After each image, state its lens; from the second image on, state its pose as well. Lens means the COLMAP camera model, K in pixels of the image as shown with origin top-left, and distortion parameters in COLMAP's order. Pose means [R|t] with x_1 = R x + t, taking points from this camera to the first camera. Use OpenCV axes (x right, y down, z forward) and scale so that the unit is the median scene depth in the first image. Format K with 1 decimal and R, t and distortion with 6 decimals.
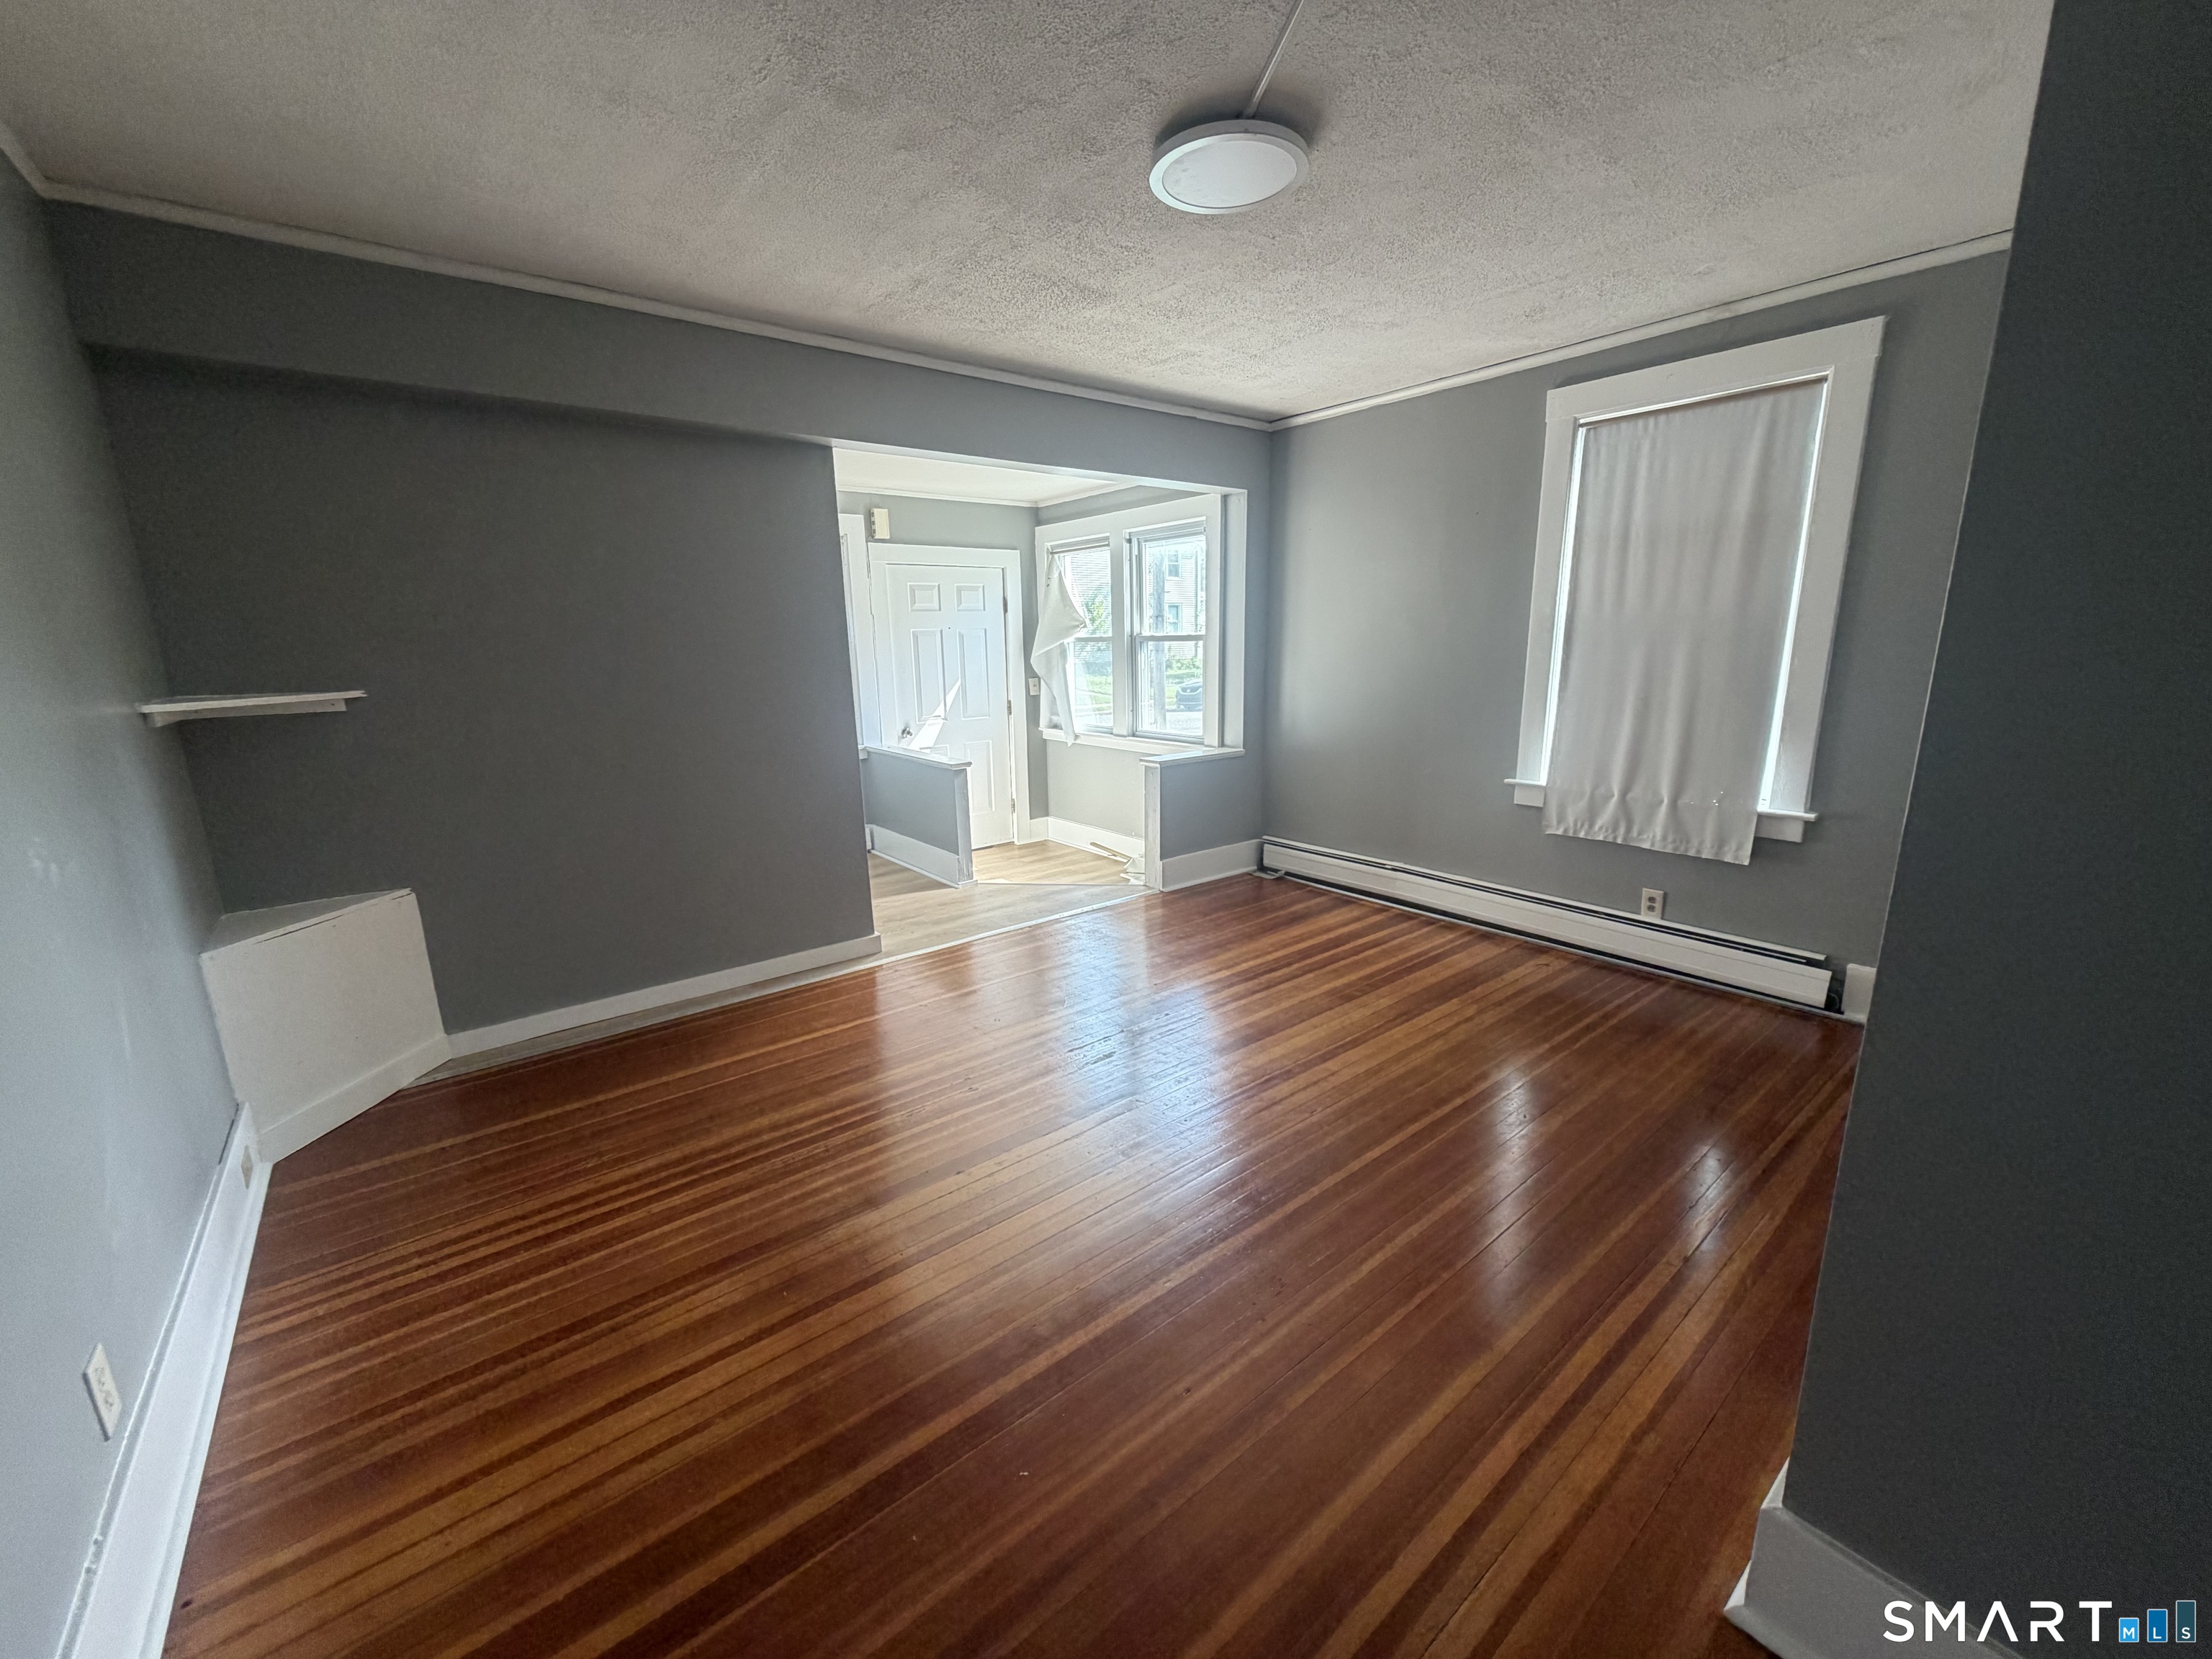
lens RADIAL K [[888.9, 0, 1111.9], [0, 888.9, 829.3], [0, 0, 1]] dist [-0.000201, -0.000147]
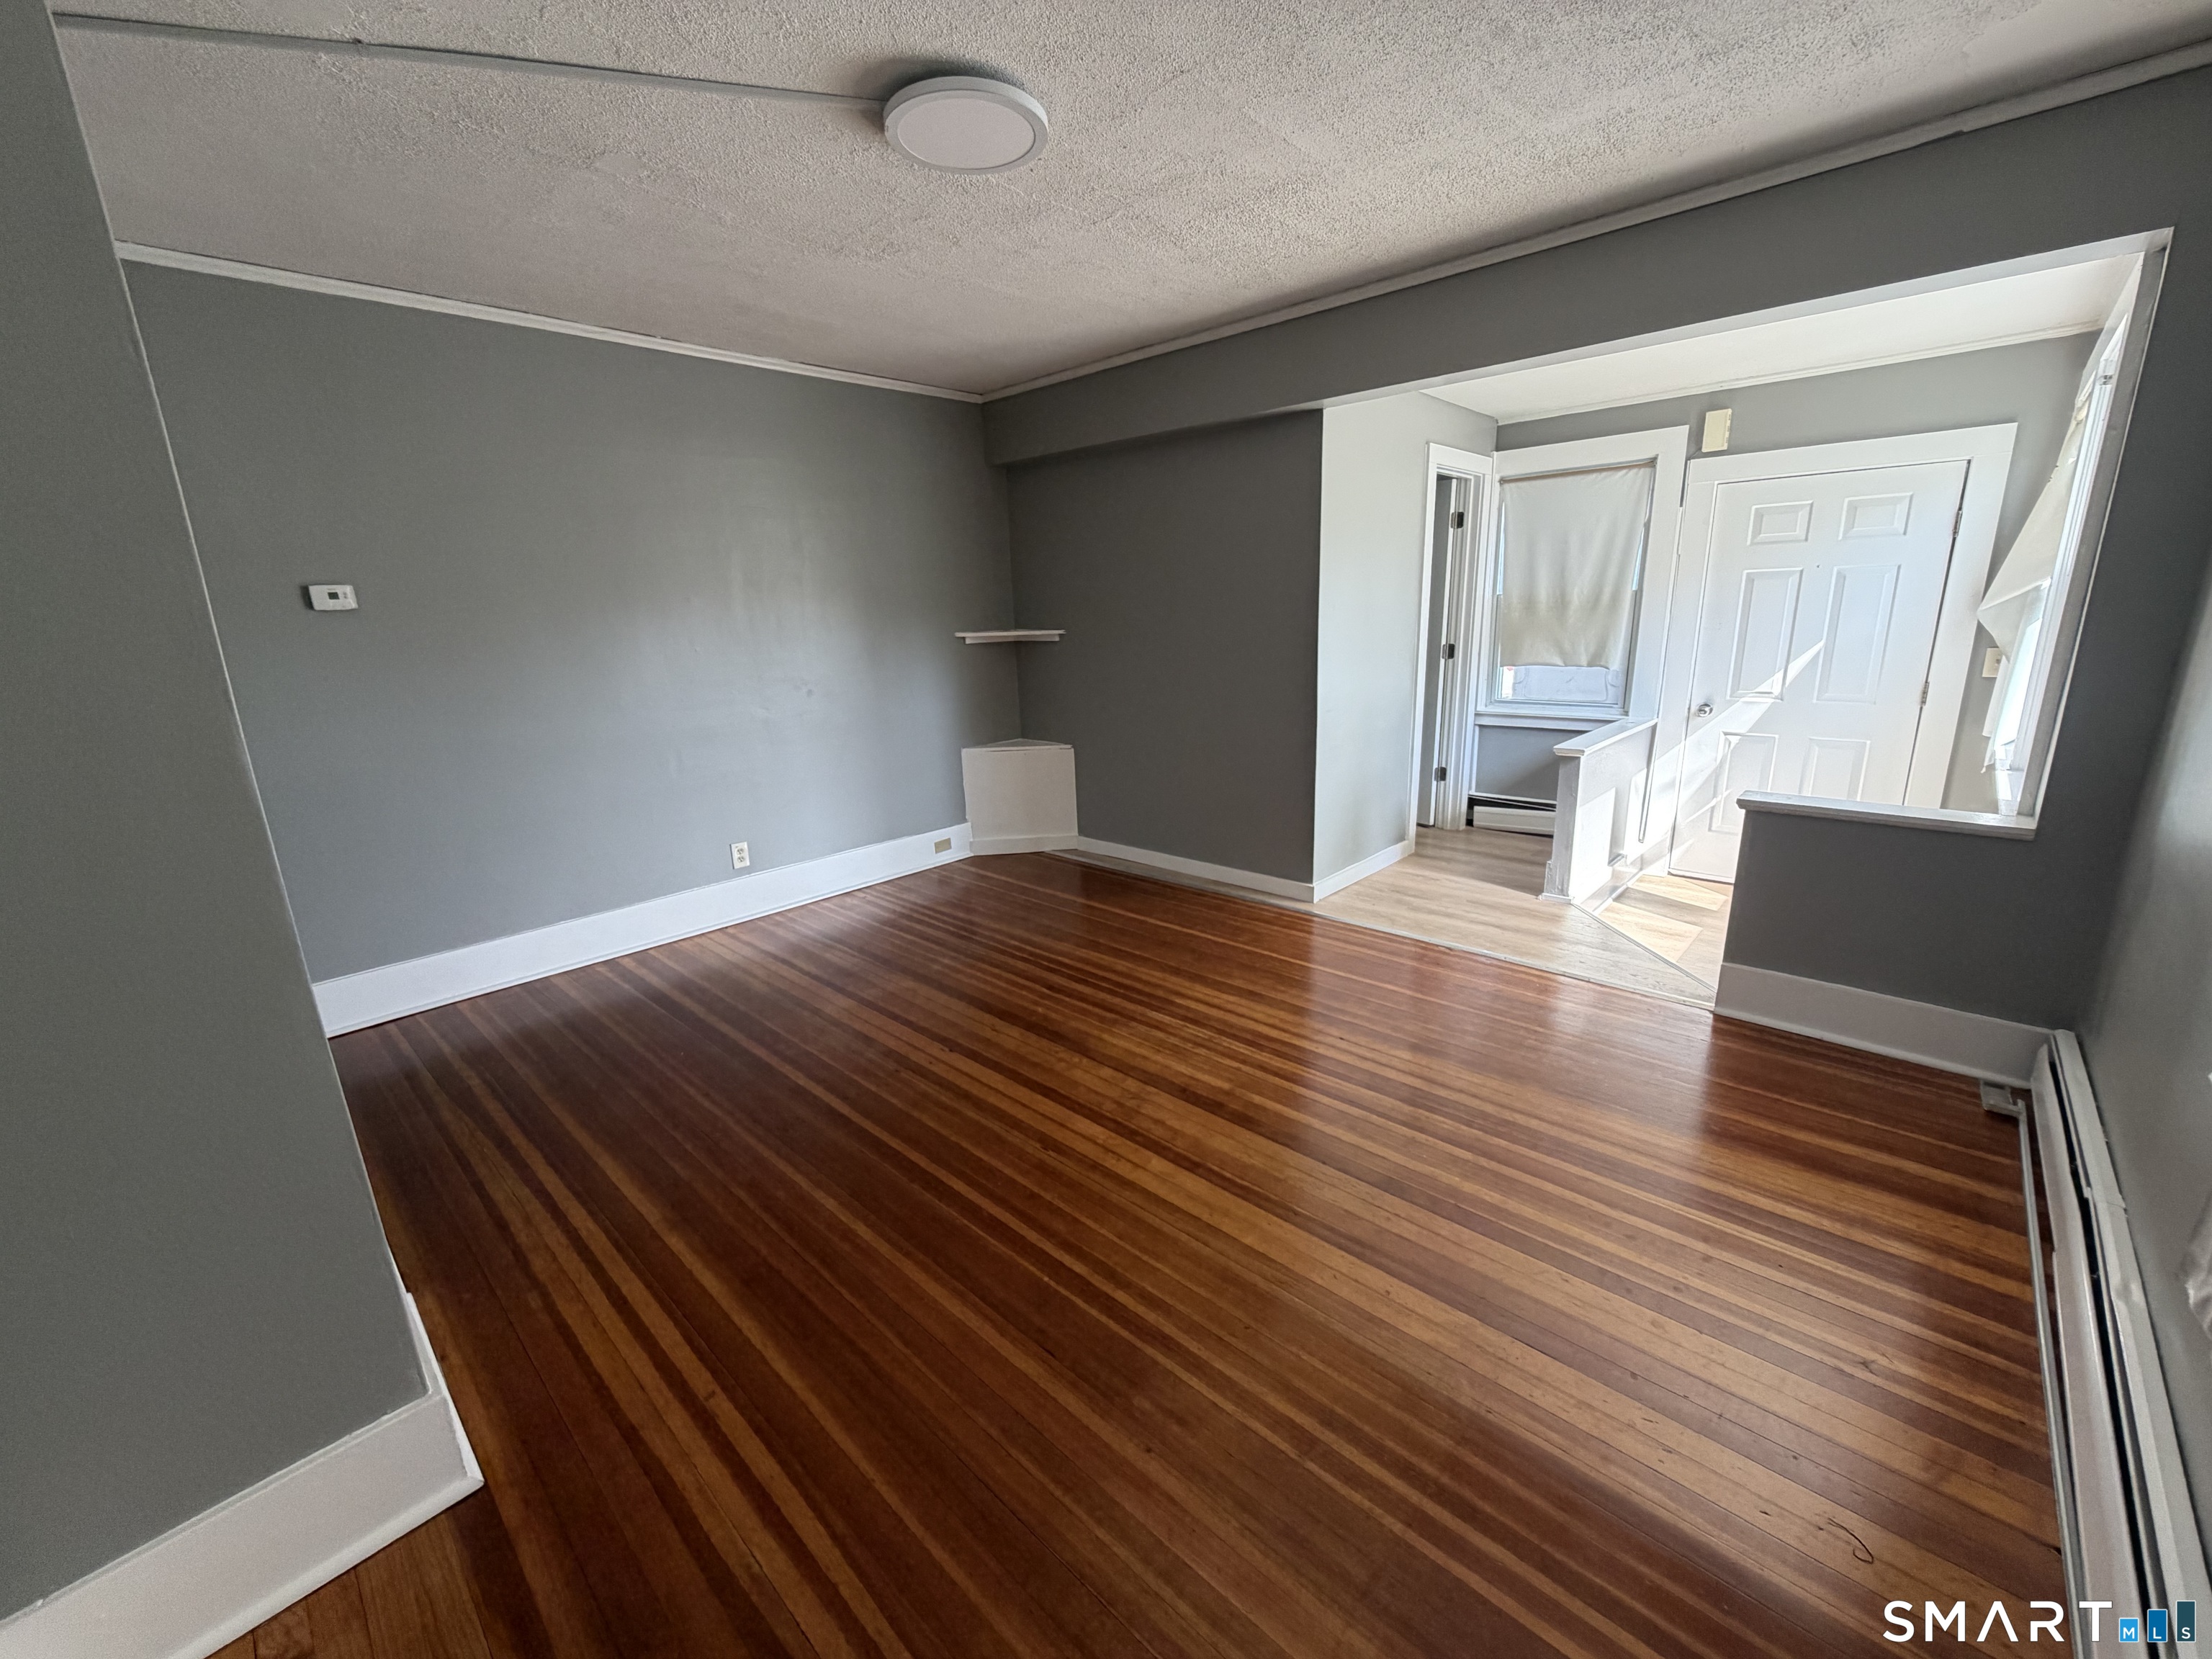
lens RADIAL K [[888.9, 0, 1111.9], [0, 888.9, 829.3], [0, 0, 1]] dist [-0.000201, -0.000147]
pose [[0.133615, 0.256444, -0.957279, 0.764135], [-0.181645, 0.955914, 0.230725, -0.157788], [0.974244, 0.143057, 0.174306, 0.653915]]
